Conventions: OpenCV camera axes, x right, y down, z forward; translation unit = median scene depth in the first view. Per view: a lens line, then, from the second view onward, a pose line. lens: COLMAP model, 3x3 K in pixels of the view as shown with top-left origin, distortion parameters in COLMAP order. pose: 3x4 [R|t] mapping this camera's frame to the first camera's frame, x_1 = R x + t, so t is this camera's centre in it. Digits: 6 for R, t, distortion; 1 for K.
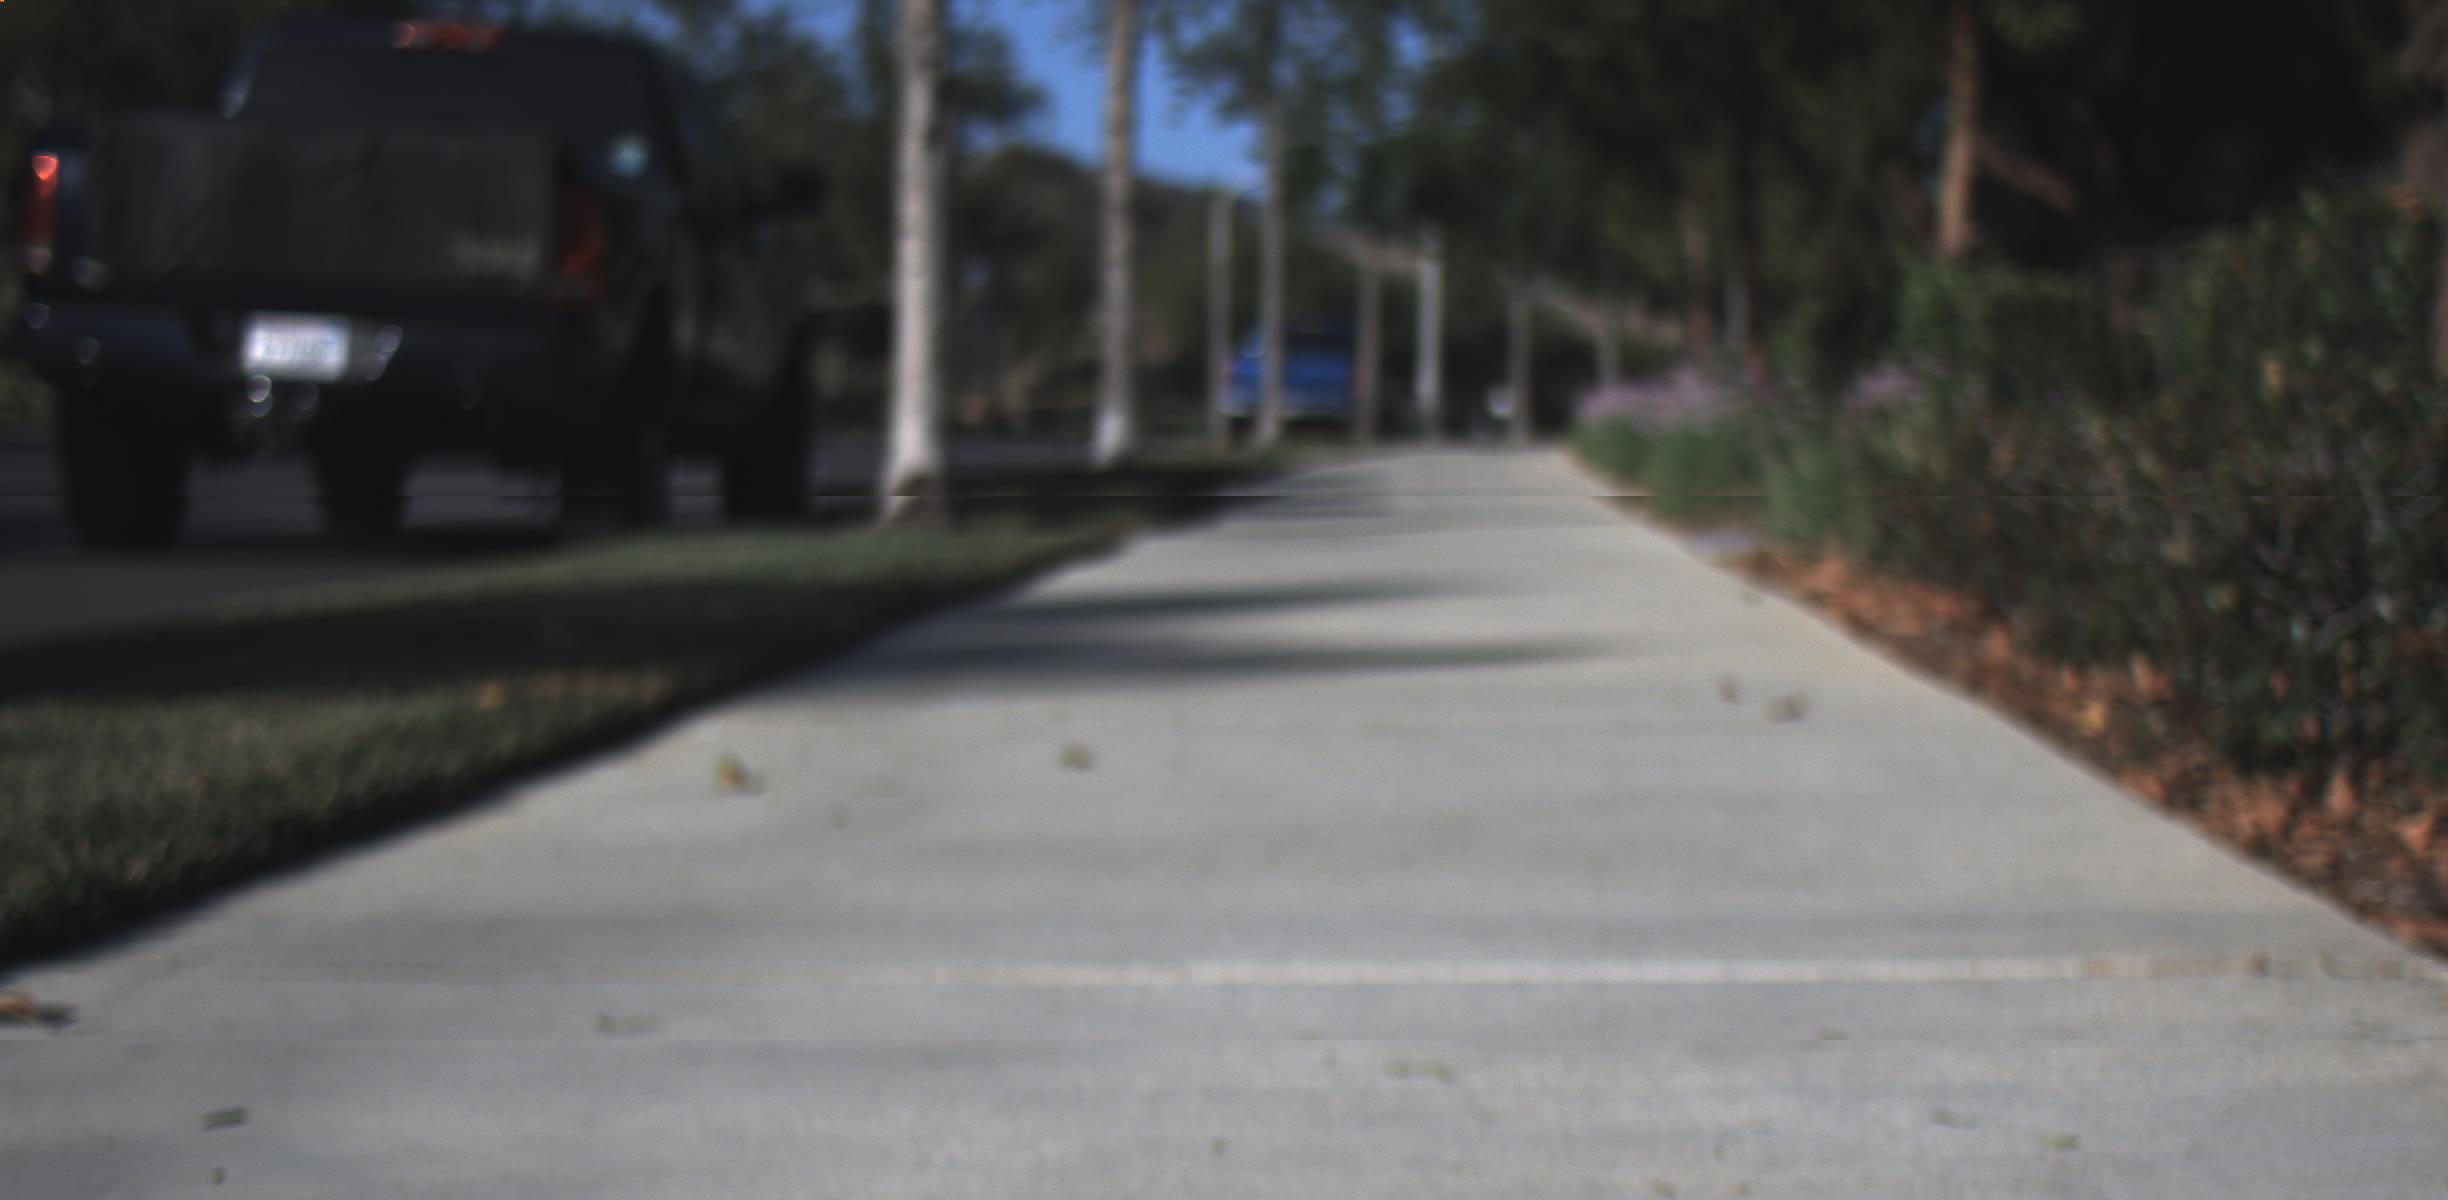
lens RADIAL K [[3926.8, 0, 1224.0], [0, 3926.8, 600.0], [0, 0, 1]] dist [0.006475, -0.013991]
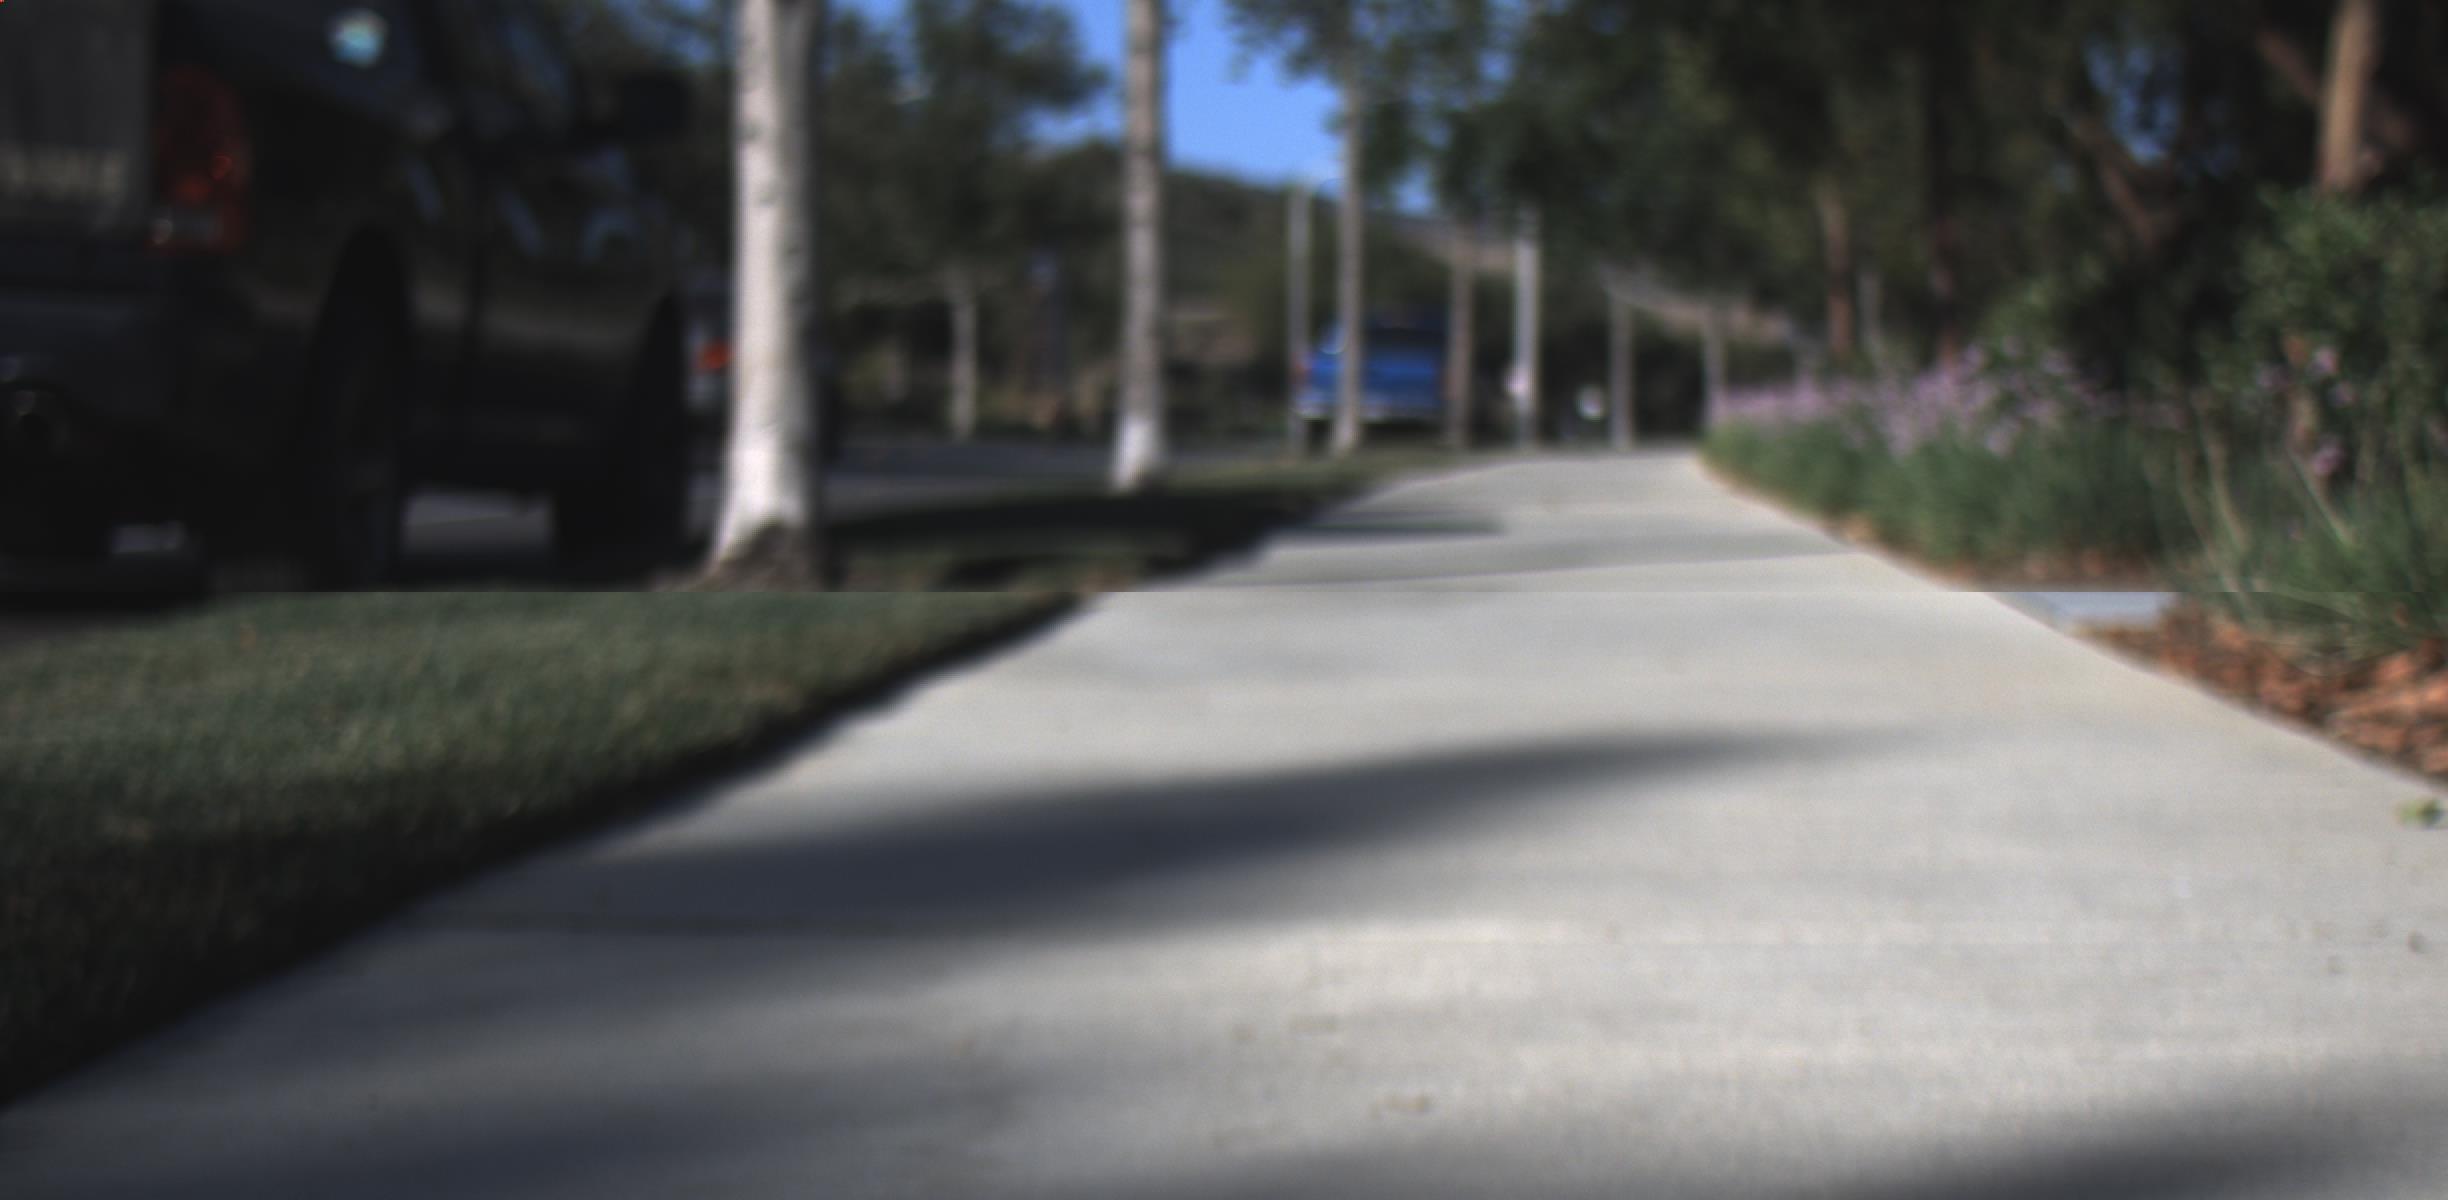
lens RADIAL K [[3926.8, 0, 1224.0], [0, 3926.8, 600.0], [0, 0, 1]] dist [0.006475, -0.013991]
pose [[0.999759, -0.002618, -0.021788, 0.002848], [0.002611, 0.999997, -0.000347, -0.006662], [0.021789, 0.000290, 0.999763, 0.124859]]
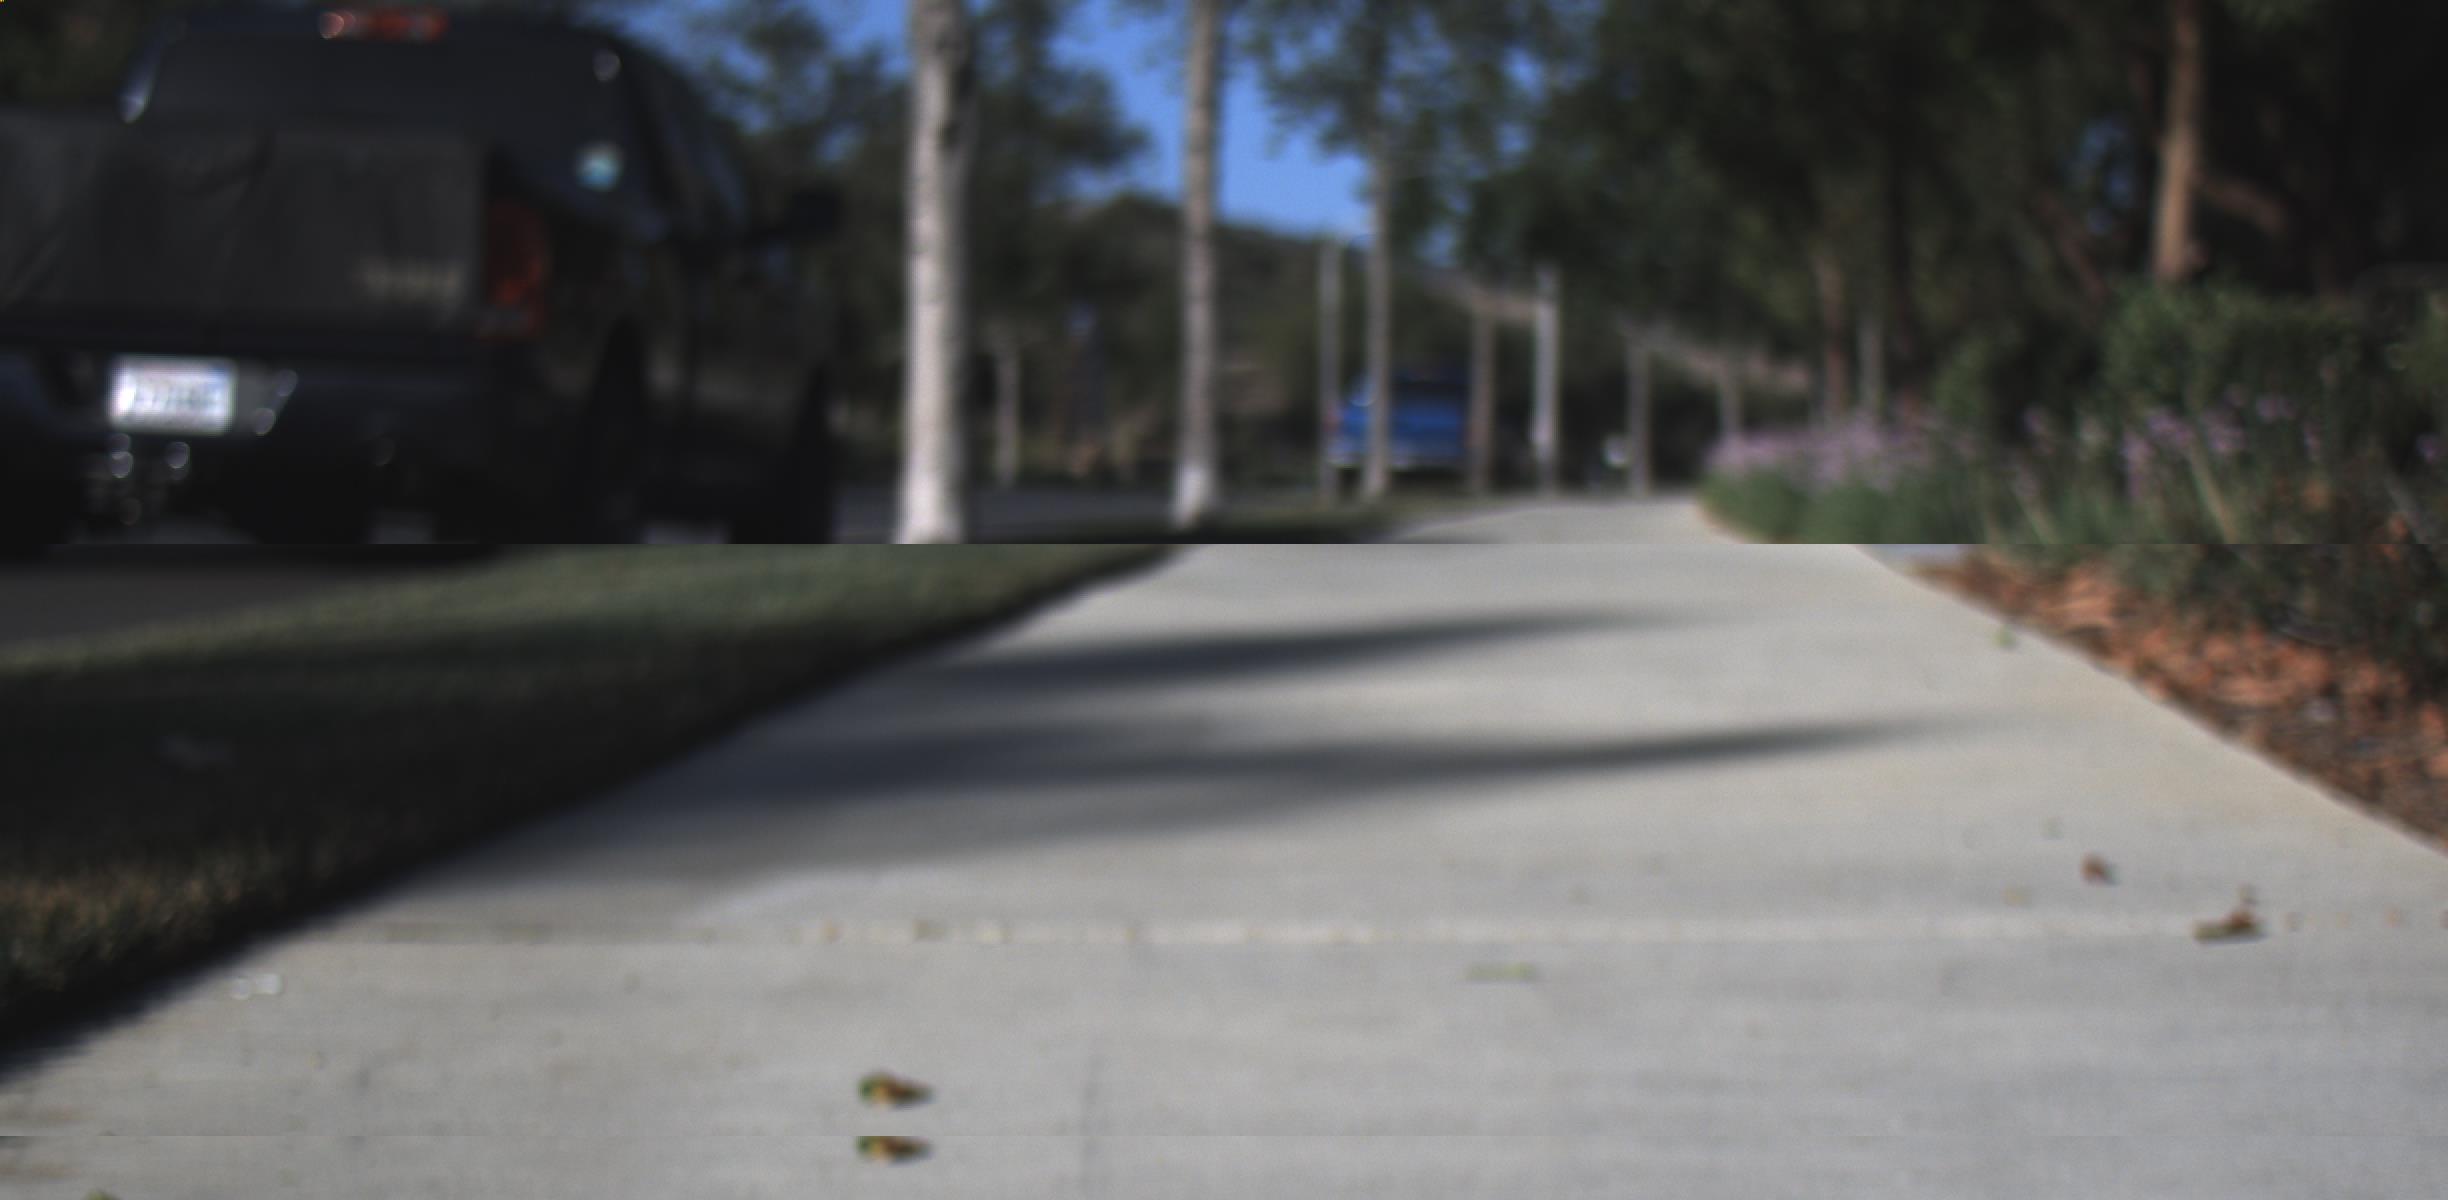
lens RADIAL K [[3926.8, 0, 1224.0], [0, 3926.8, 600.0], [0, 0, 1]] dist [0.006475, -0.013991]
pose [[0.999566, -0.003343, -0.029283, 0.002421], [0.002969, 0.999913, -0.012817, -0.003268], [0.029323, 0.012724, 0.999489, 0.059248]]
